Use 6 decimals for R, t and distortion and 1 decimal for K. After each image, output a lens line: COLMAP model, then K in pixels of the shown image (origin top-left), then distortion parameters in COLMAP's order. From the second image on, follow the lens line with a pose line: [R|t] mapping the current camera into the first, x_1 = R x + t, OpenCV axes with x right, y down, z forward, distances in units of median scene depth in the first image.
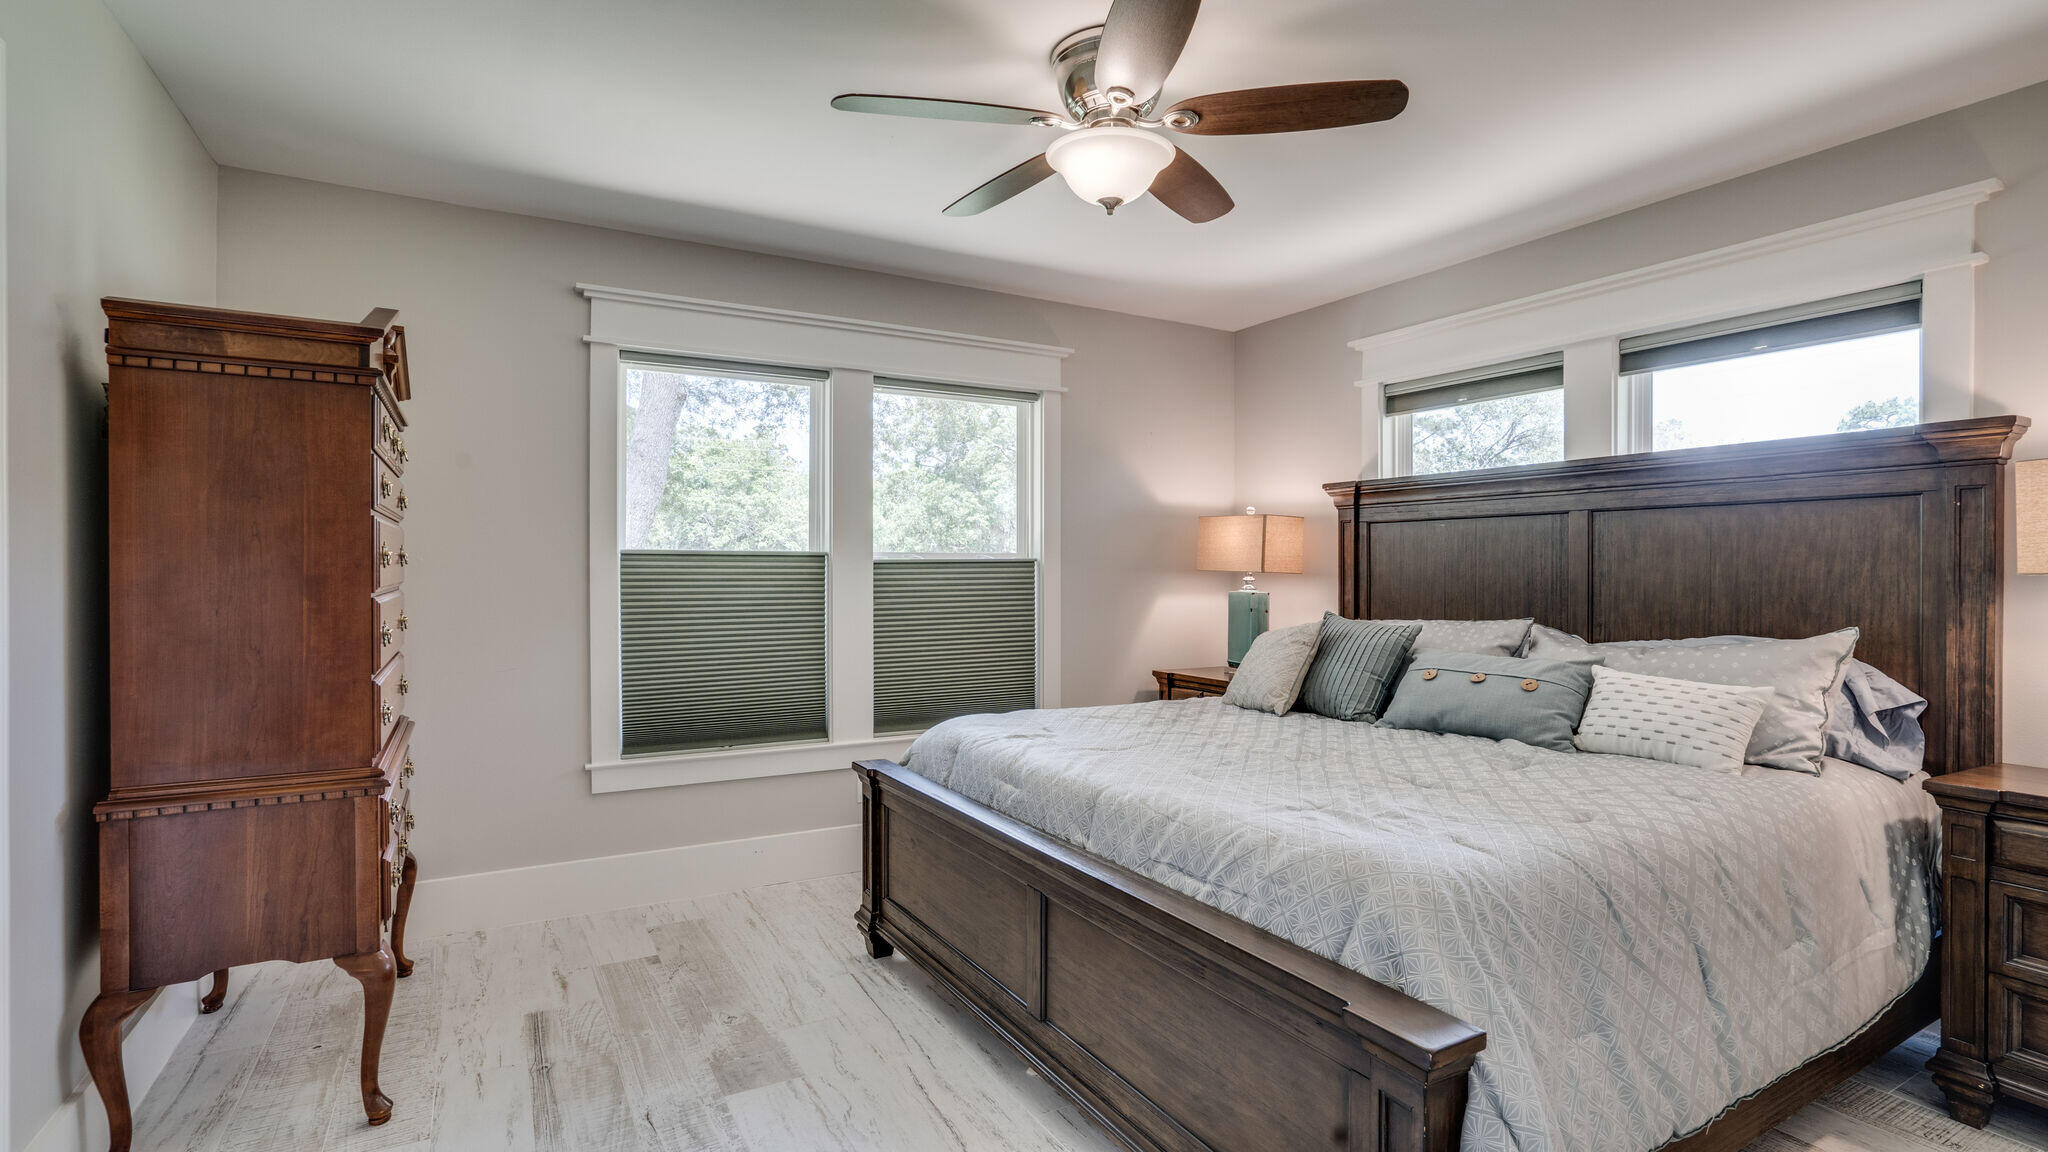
lens RADIAL K [[939.9, 0, 1020.4], [0, 939.9, 585.8], [0, 0, 1]] dist [-0.058413, 0.032477]
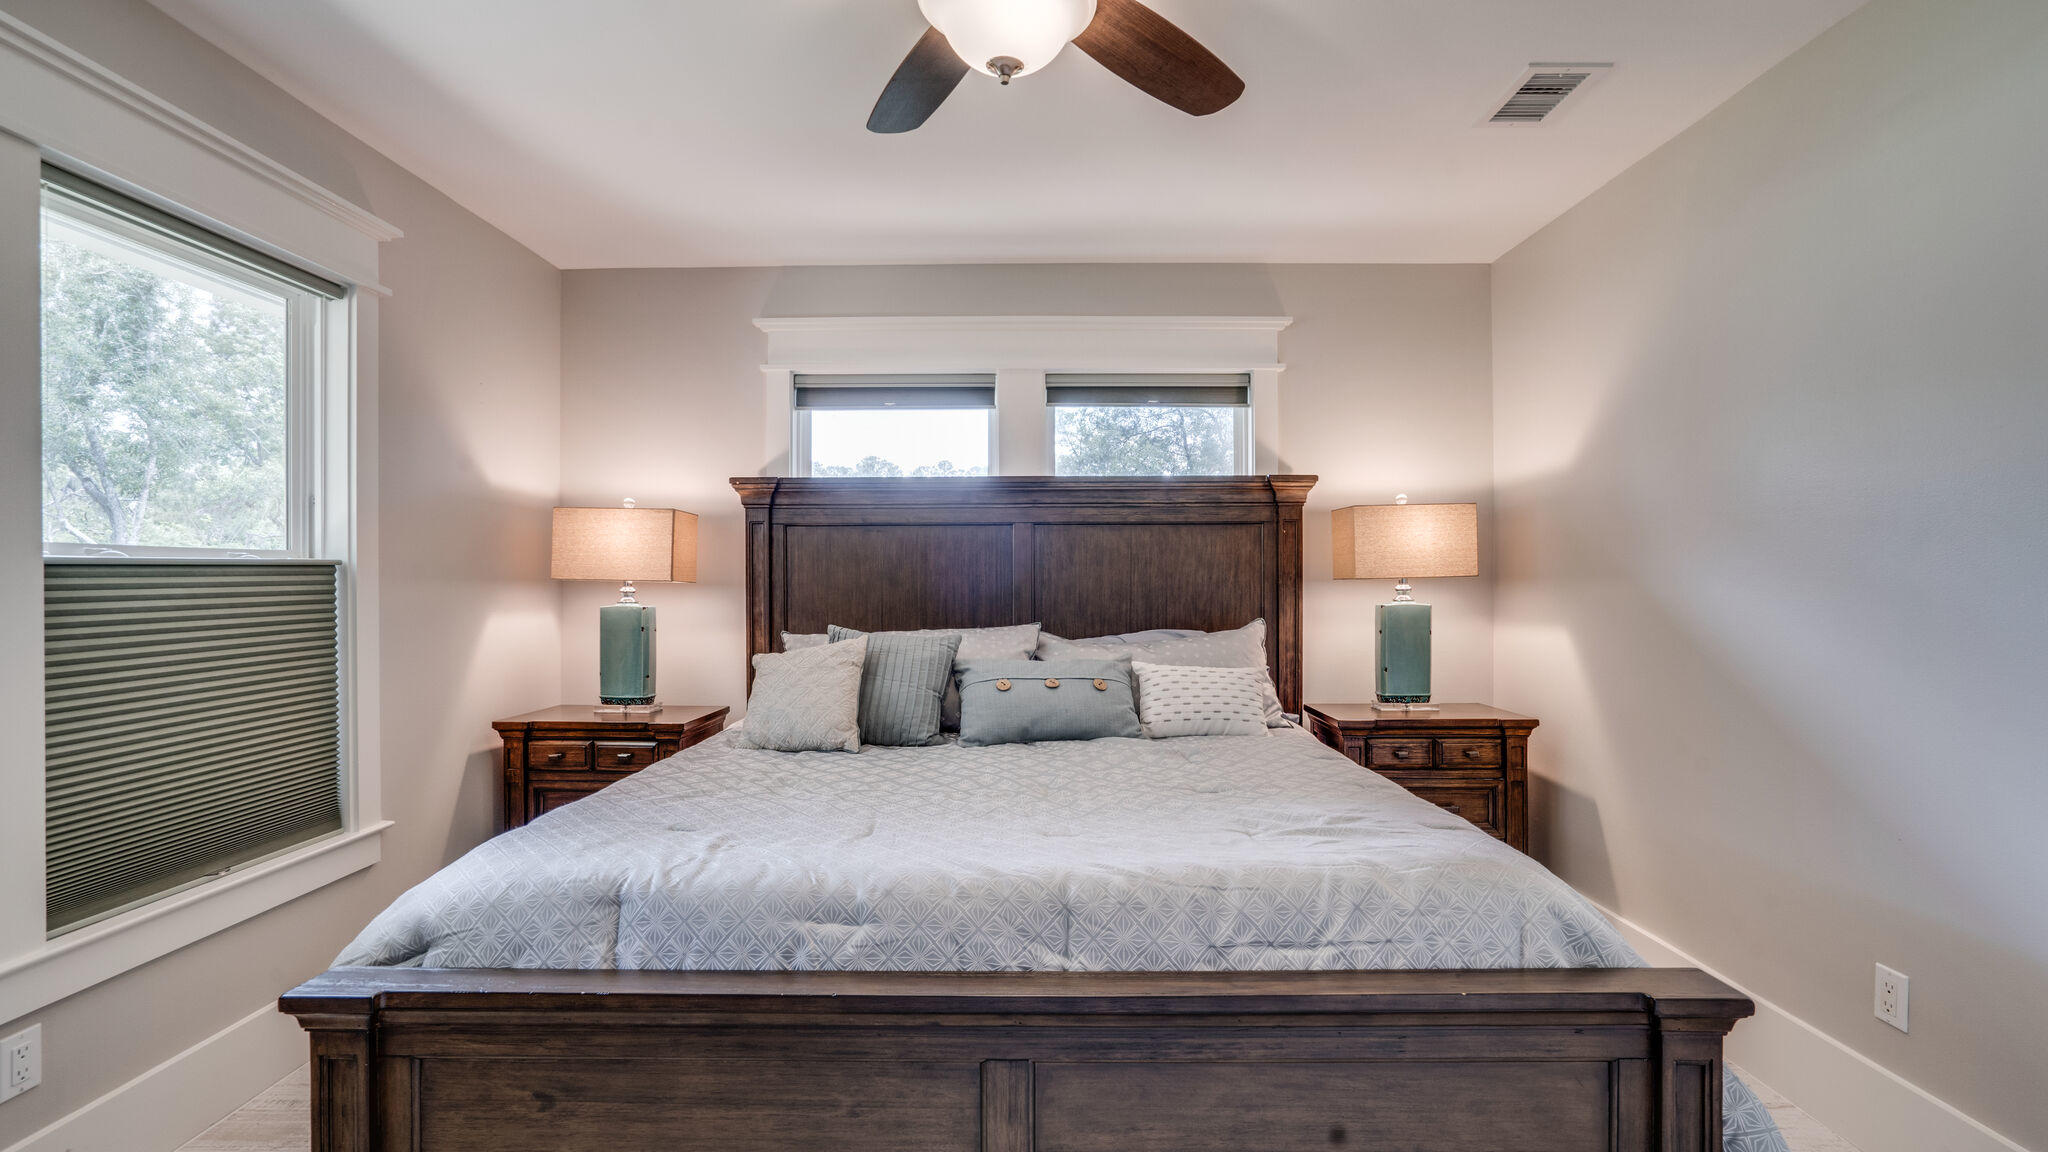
lens RADIAL K [[945.1, 0, 1024.0], [0, 945.1, 576.0], [0, 0, 1]] dist [-0.060061, 0.031572]
pose [[0.513707, 0.002887, 0.857961, -0.368704], [0.017710, 0.999746, -0.013968, -0.003114], [-0.857783, 0.022370, 0.513526, 0.447168]]
